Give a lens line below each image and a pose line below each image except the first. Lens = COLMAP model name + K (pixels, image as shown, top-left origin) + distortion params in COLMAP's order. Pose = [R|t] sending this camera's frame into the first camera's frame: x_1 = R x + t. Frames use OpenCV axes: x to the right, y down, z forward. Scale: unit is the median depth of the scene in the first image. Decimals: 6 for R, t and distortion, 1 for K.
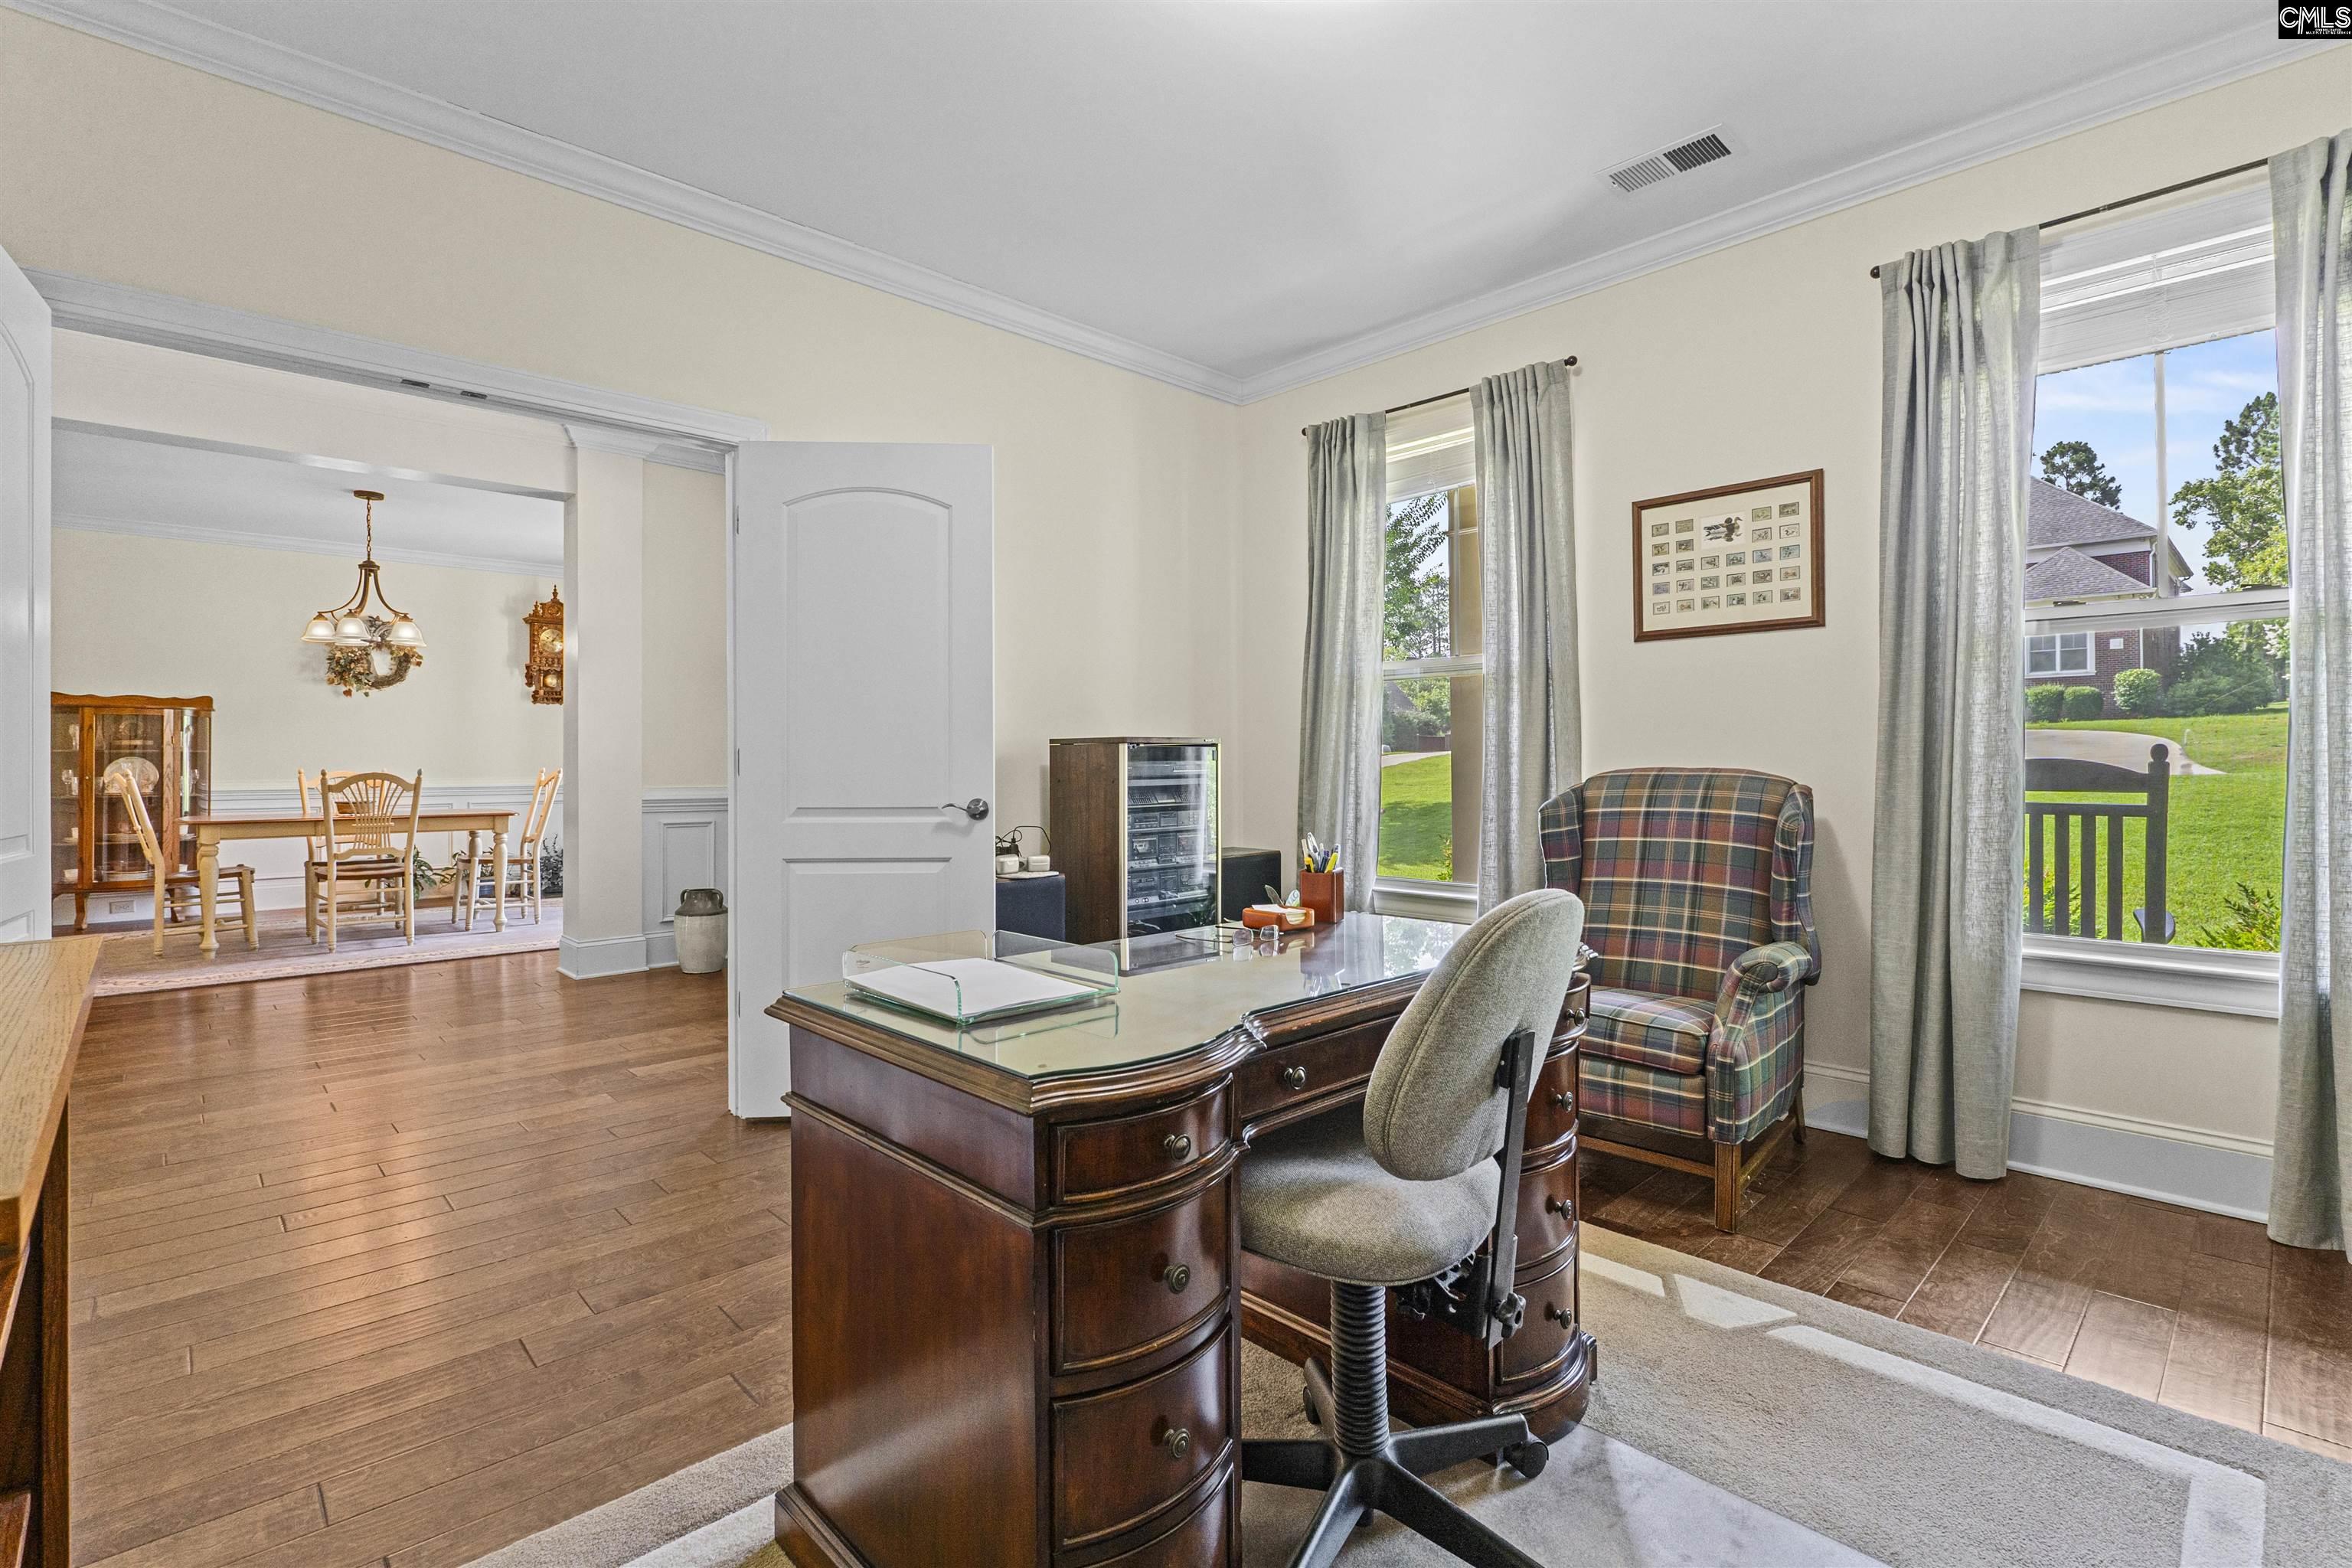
lens RADIAL K [[1079.0, 0, 1175.3], [0, 1079.0, 752.4], [0, 0, 1]] dist [-0.011905, -0.000091]
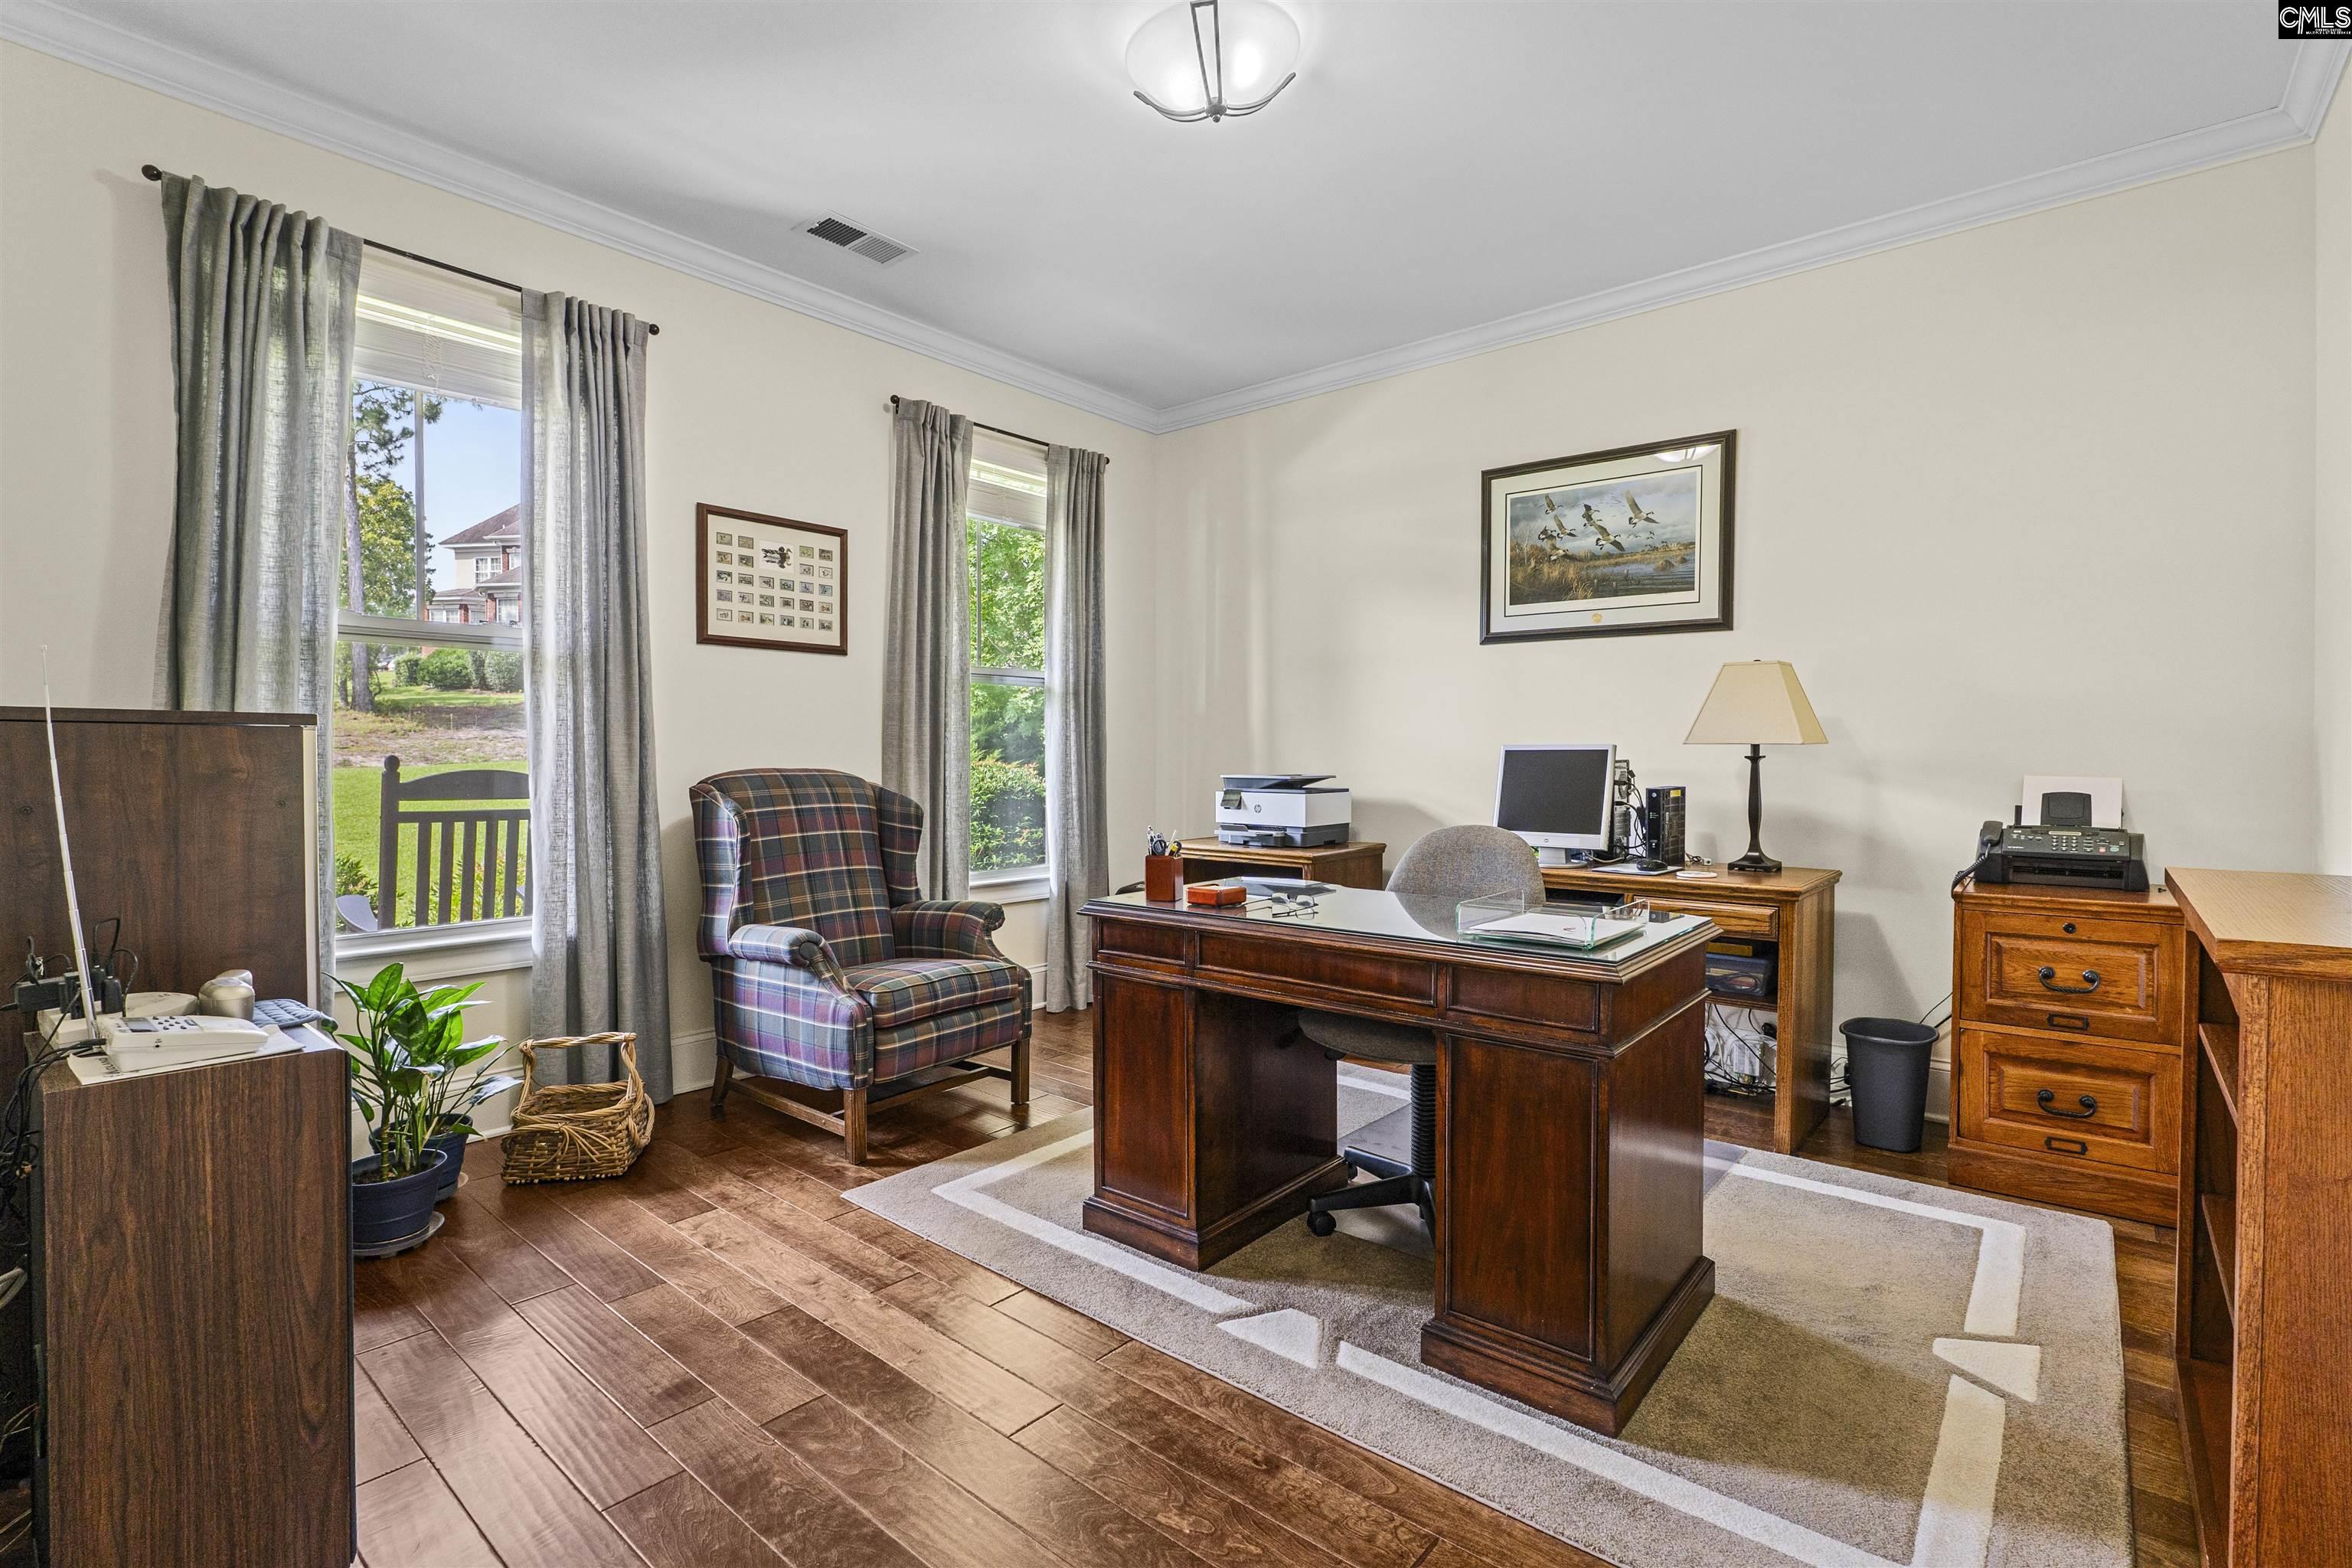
lens RADIAL K [[1085.7, 0, 1183.5], [0, 1085.7, 763.2], [0, 0, 1]] dist [0.000157, 0.000088]
pose [[-0.099811, 0.002637, 0.995003, -0.651267], [-0.008703, 0.999956, -0.003523, 0.008715], [-0.994968, -0.009011, -0.099784, 0.684995]]
